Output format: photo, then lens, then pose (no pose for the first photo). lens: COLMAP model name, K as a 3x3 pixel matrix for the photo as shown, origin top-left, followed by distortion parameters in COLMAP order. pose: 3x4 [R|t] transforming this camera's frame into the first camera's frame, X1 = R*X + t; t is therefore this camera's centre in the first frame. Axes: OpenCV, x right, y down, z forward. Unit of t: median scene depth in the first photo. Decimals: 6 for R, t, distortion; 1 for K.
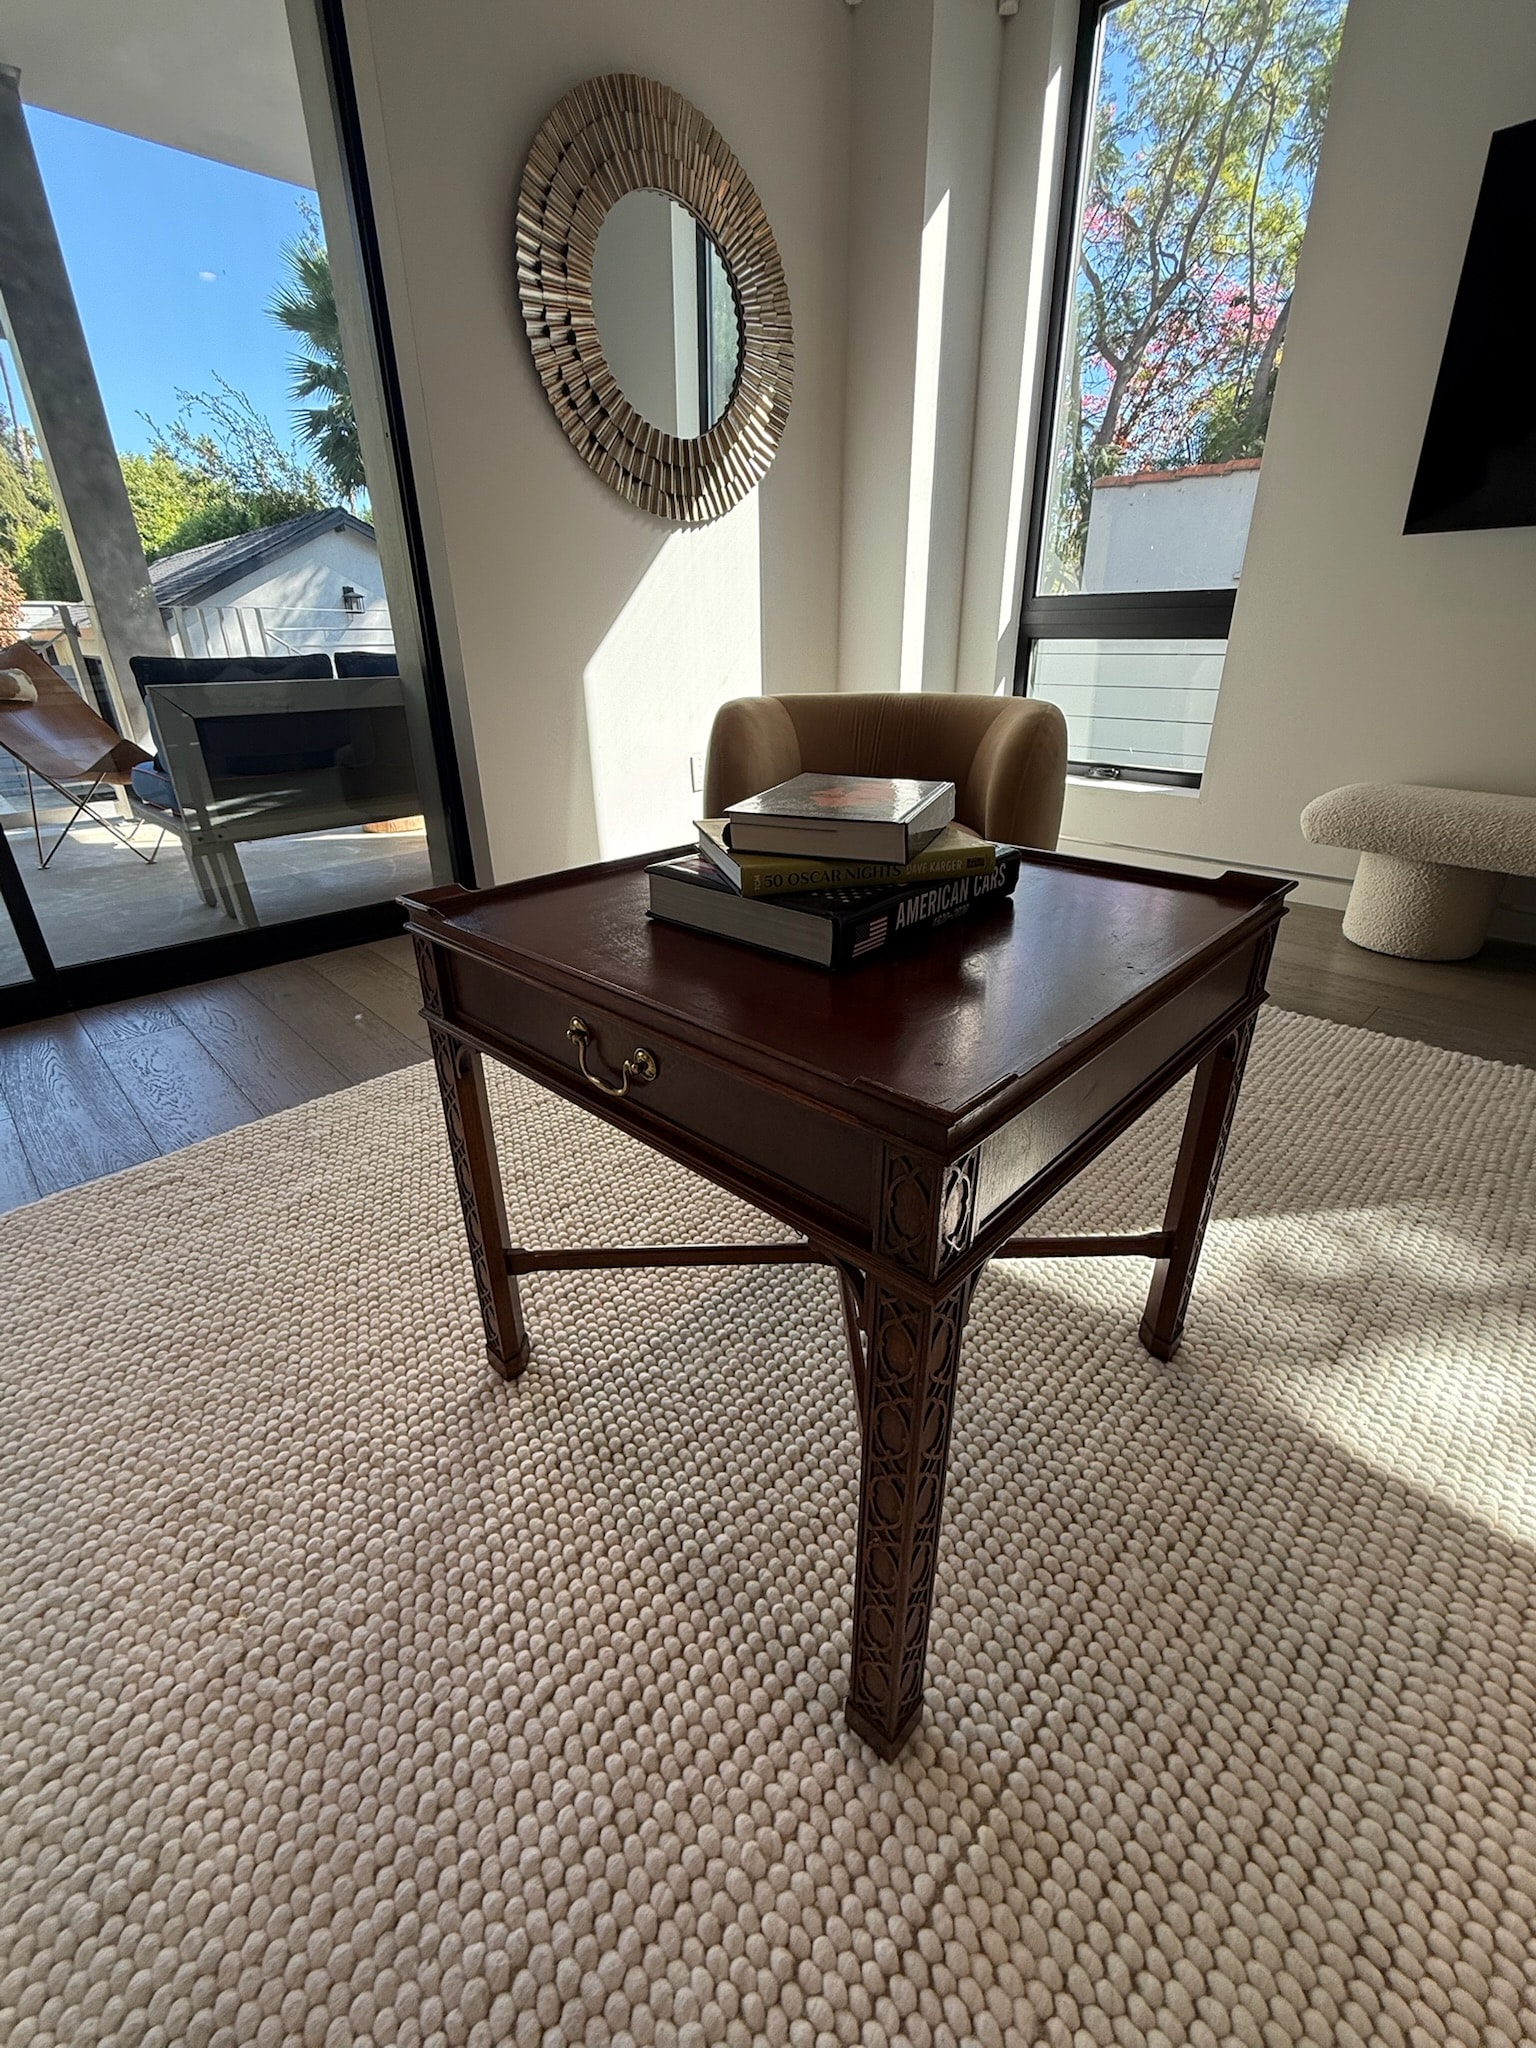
lens RADIAL K [[859.4, 0, 770.4], [0, 859.4, 1023.4], [0, 0, 1]] dist [0.002448, -0.000359]
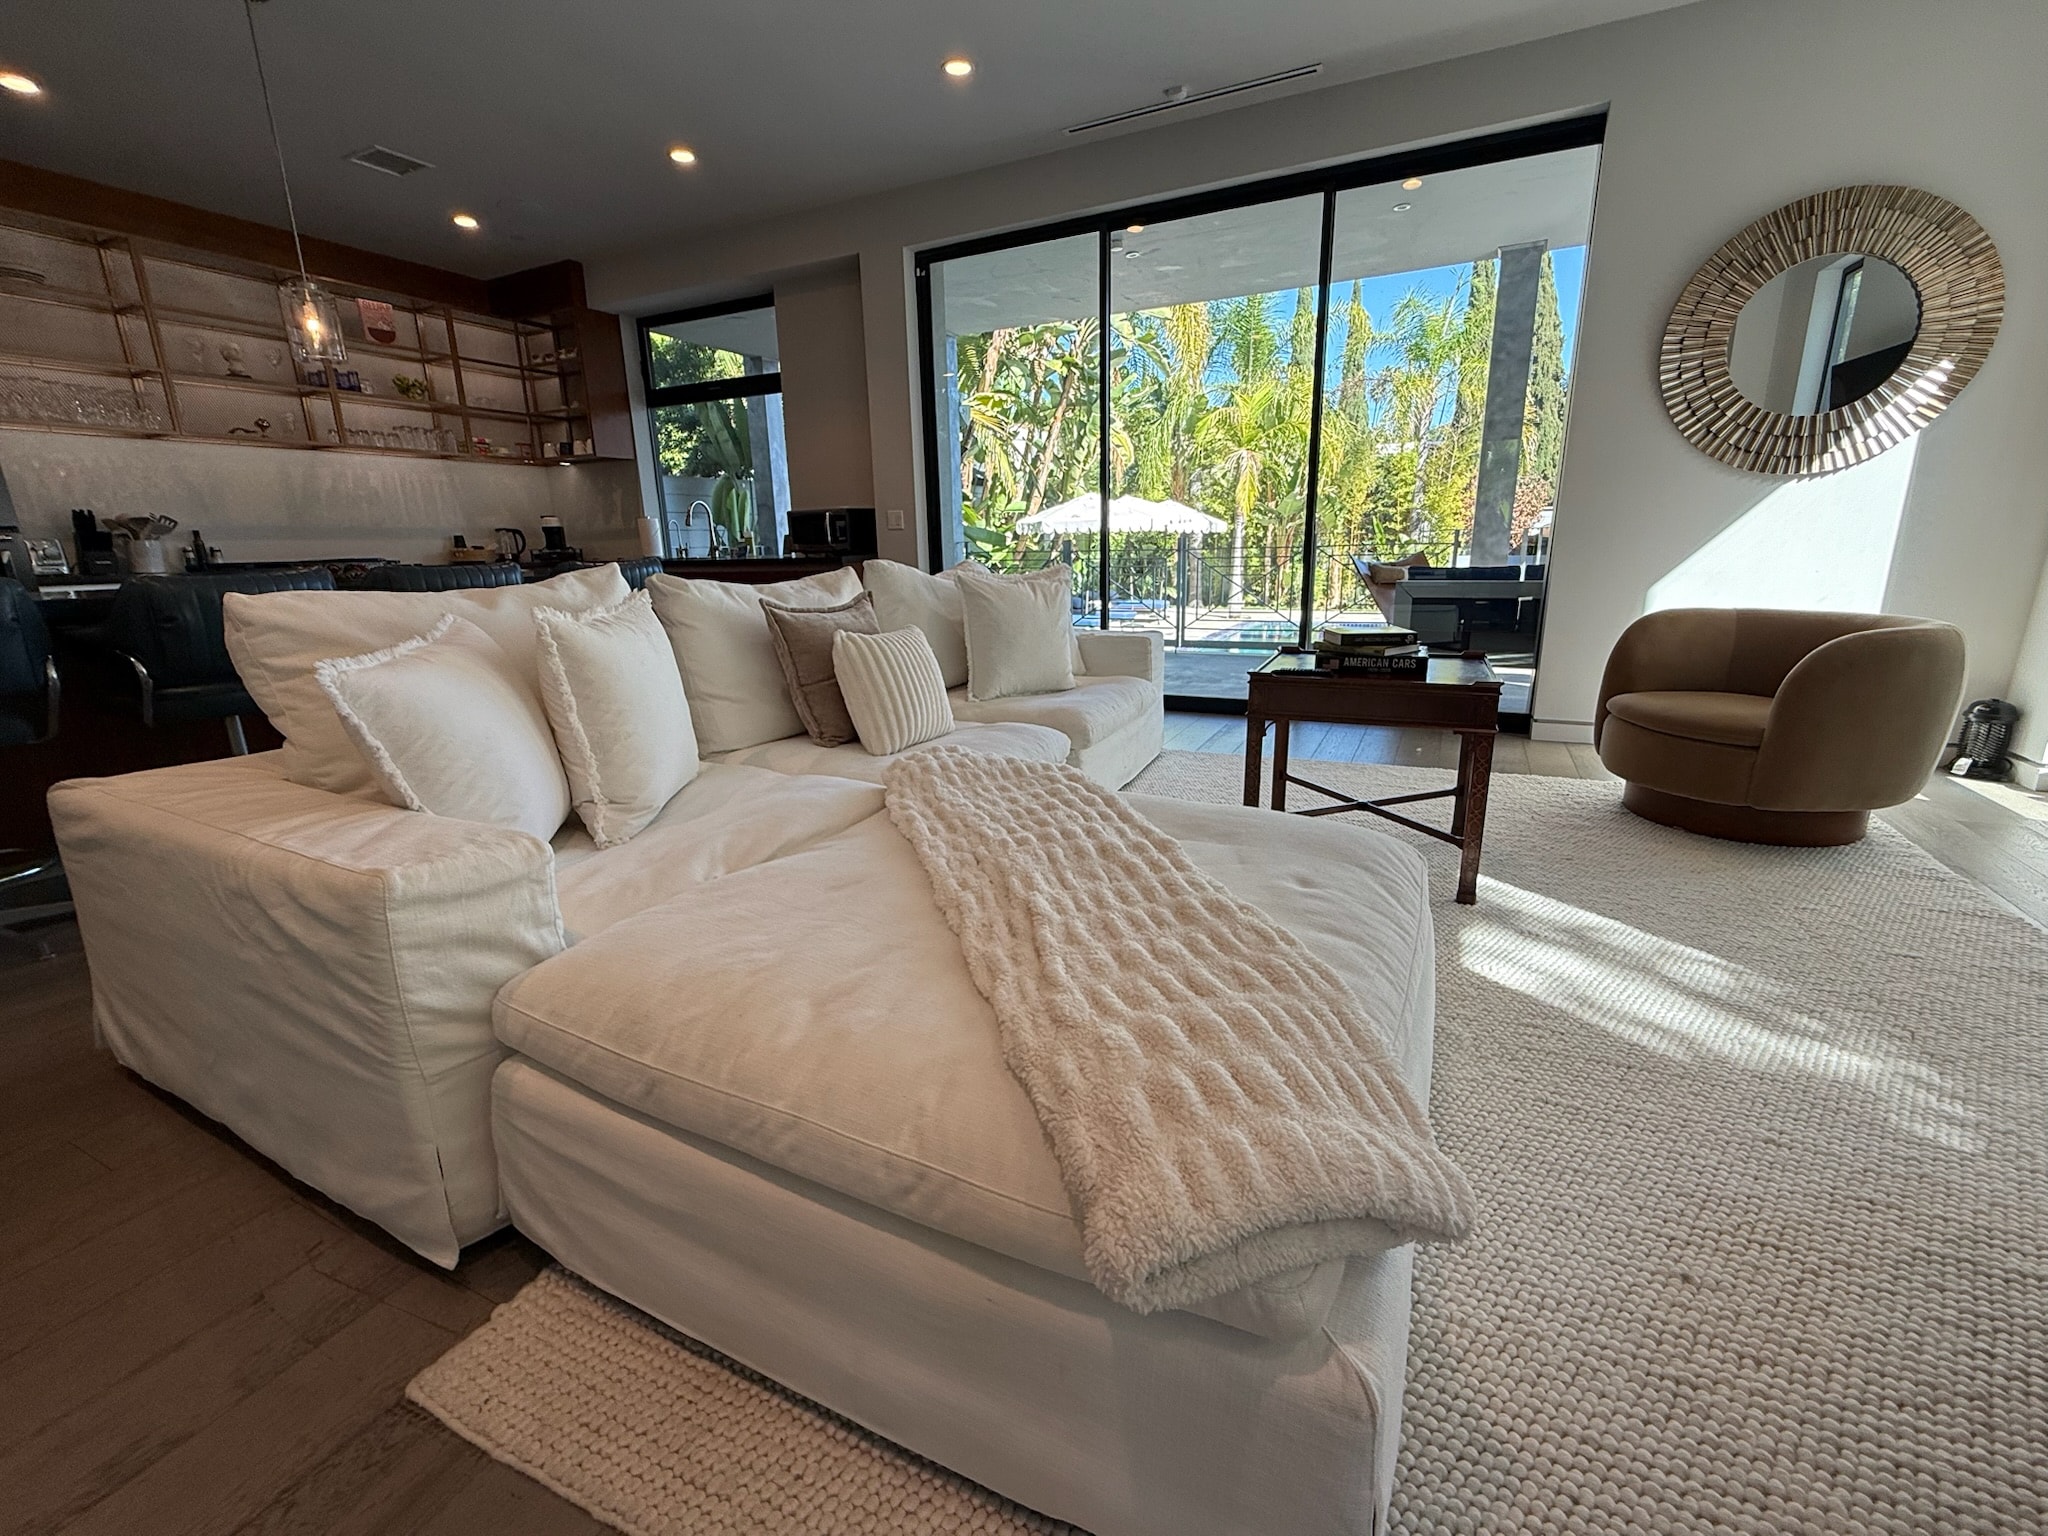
lens RADIAL K [[859.4, 0, 1021.5], [0, 859.4, 763.3], [0, 0, 1]] dist [0.002448, -0.000359]
pose [[0.330253, 0.235011, -0.914168, 2.162305], [-0.372328, 0.922410, 0.102623, 0.275434], [0.867355, 0.306478, 0.392130, -0.970303]]
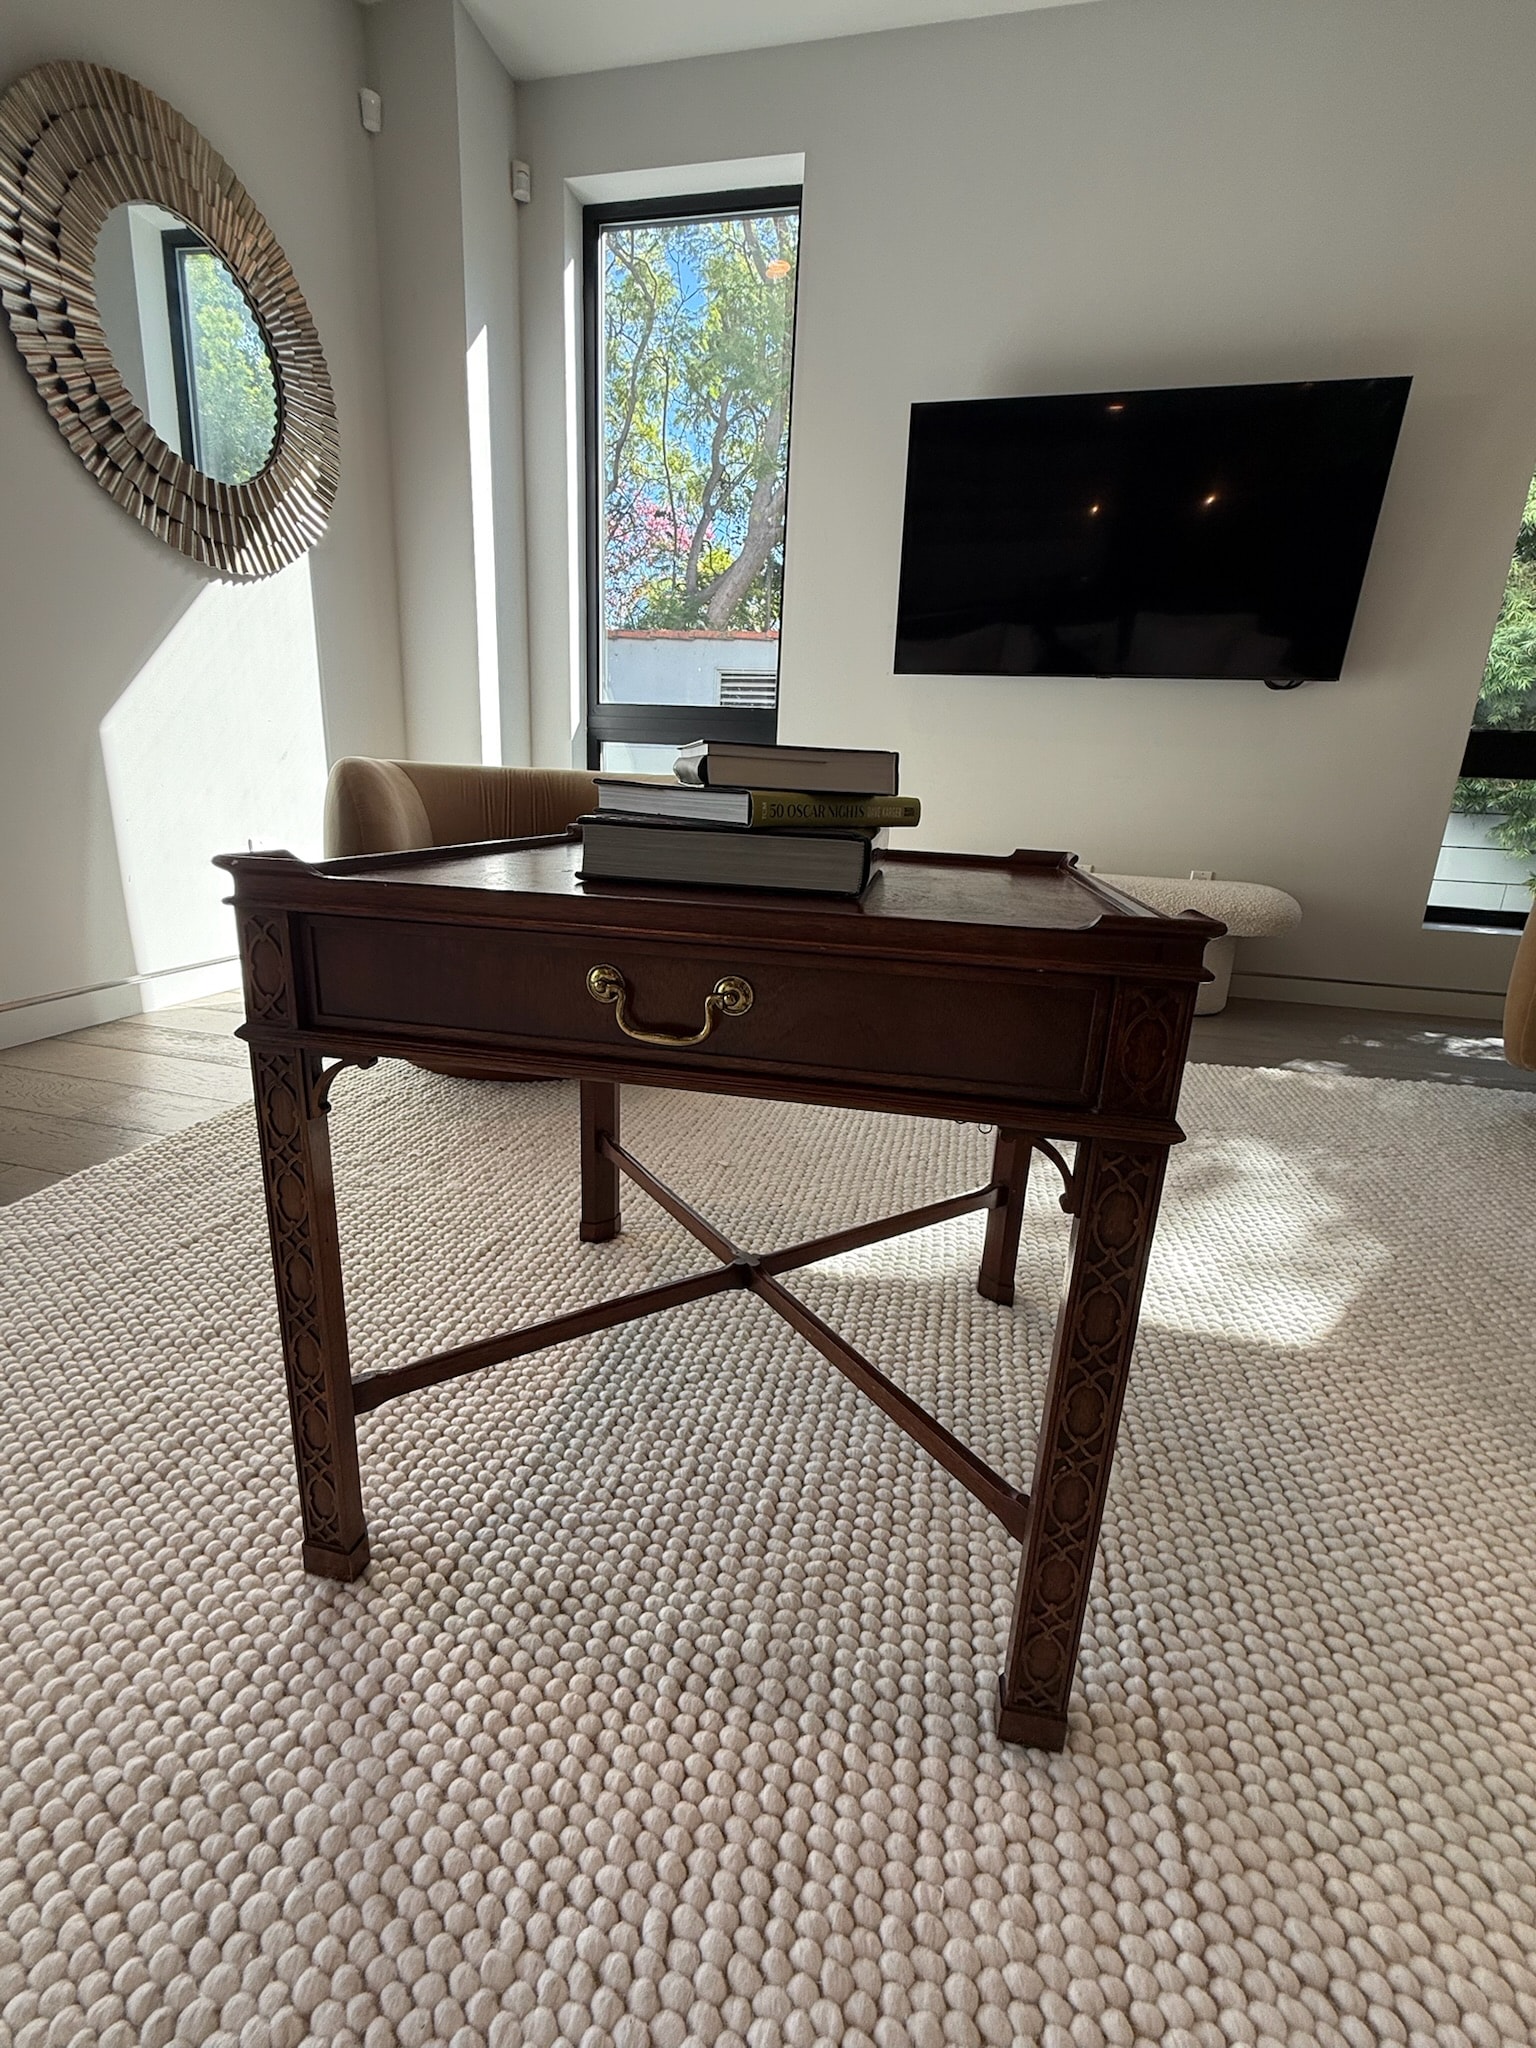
lens RADIAL K [[859.4, 0, 760.4], [0, 859.4, 1026.6], [0, 0, 1]] dist [0.002448, -0.000359]
pose [[0.850501, -0.093620, 0.517574, -0.374639], [0.165124, 0.981807, -0.093747, 0.105166], [-0.499382, 0.165196, 0.850487, 0.189647]]
